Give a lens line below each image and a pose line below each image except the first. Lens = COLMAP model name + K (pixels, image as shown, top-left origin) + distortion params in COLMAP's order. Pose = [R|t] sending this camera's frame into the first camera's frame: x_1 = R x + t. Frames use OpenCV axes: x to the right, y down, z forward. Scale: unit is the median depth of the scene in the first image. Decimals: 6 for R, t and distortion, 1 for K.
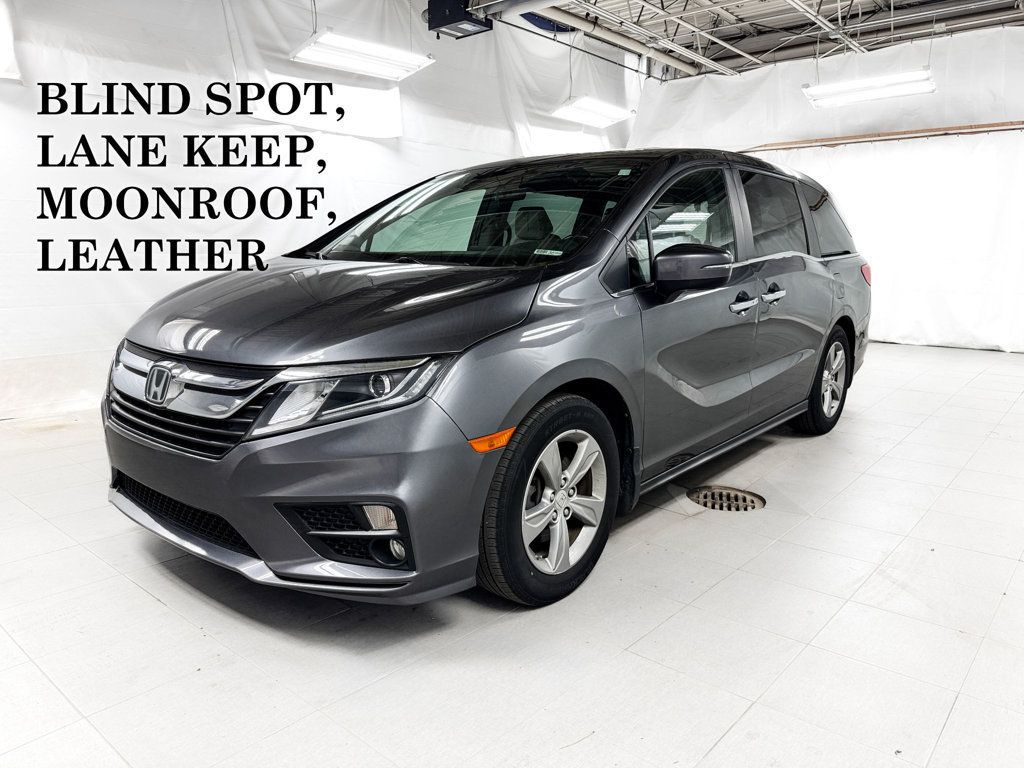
lens RADIAL K [[732.8, 0, 515.0], [0, 732.8, 383.1], [0, 0, 1]] dist [-0.002933, -0.003200]
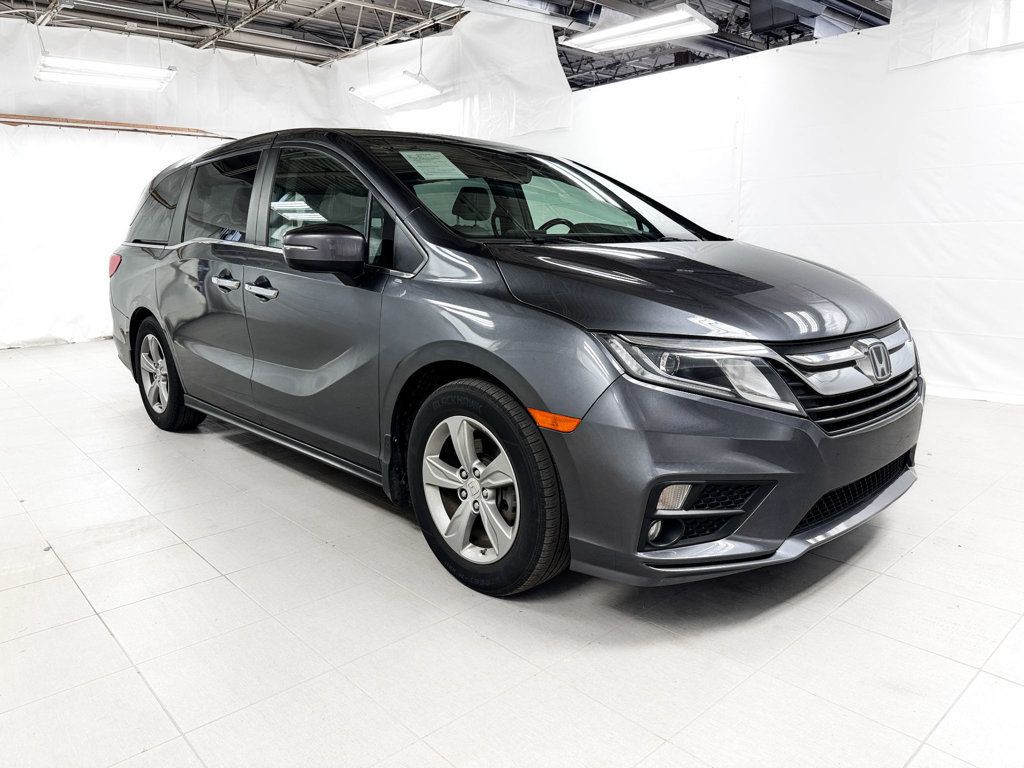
lens RADIAL K [[732.8, 0, 515.0], [0, 732.8, 383.1], [0, 0, 1]] dist [-0.002933, -0.003200]
pose [[0.118214, -0.199175, 0.972808, -0.432485], [0.197072, 0.964895, 0.173608, -0.068303], [-0.973236, 0.171190, 0.153316, 0.377225]]
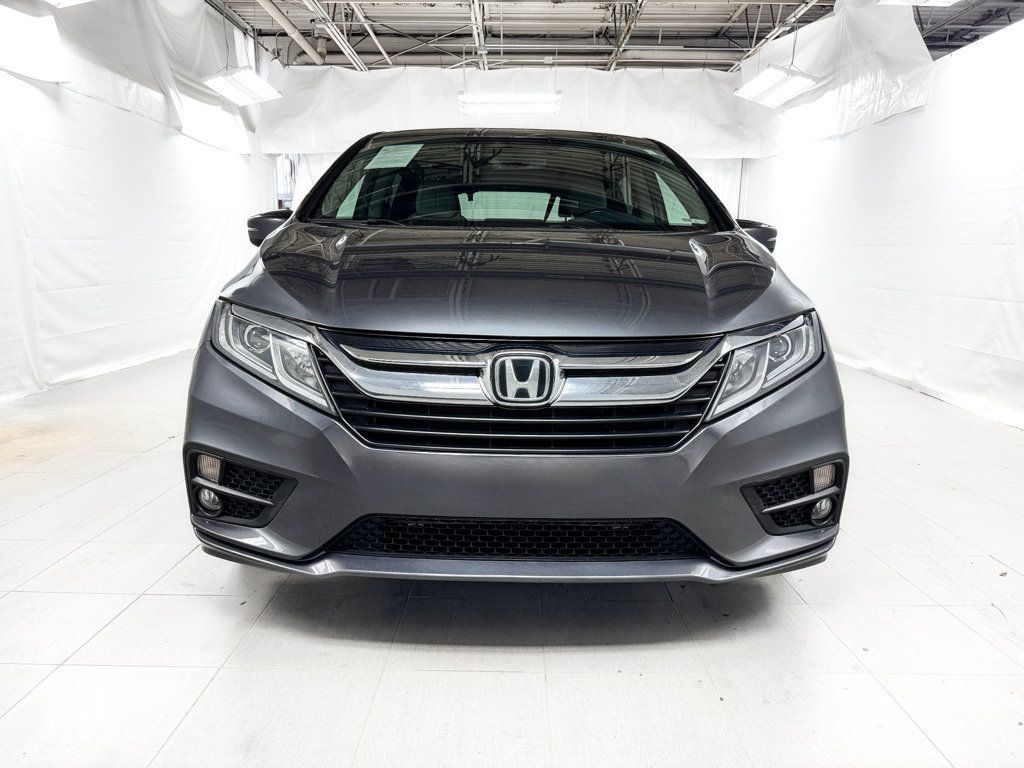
lens RADIAL K [[732.8, 0, 515.0], [0, 732.8, 383.1], [0, 0, 1]] dist [-0.002933, -0.003200]
pose [[0.759806, -0.108113, 0.641098, -0.276089], [0.110625, 0.993196, 0.036381, -0.005850], [-0.640669, 0.043279, 0.766596, 0.123214]]
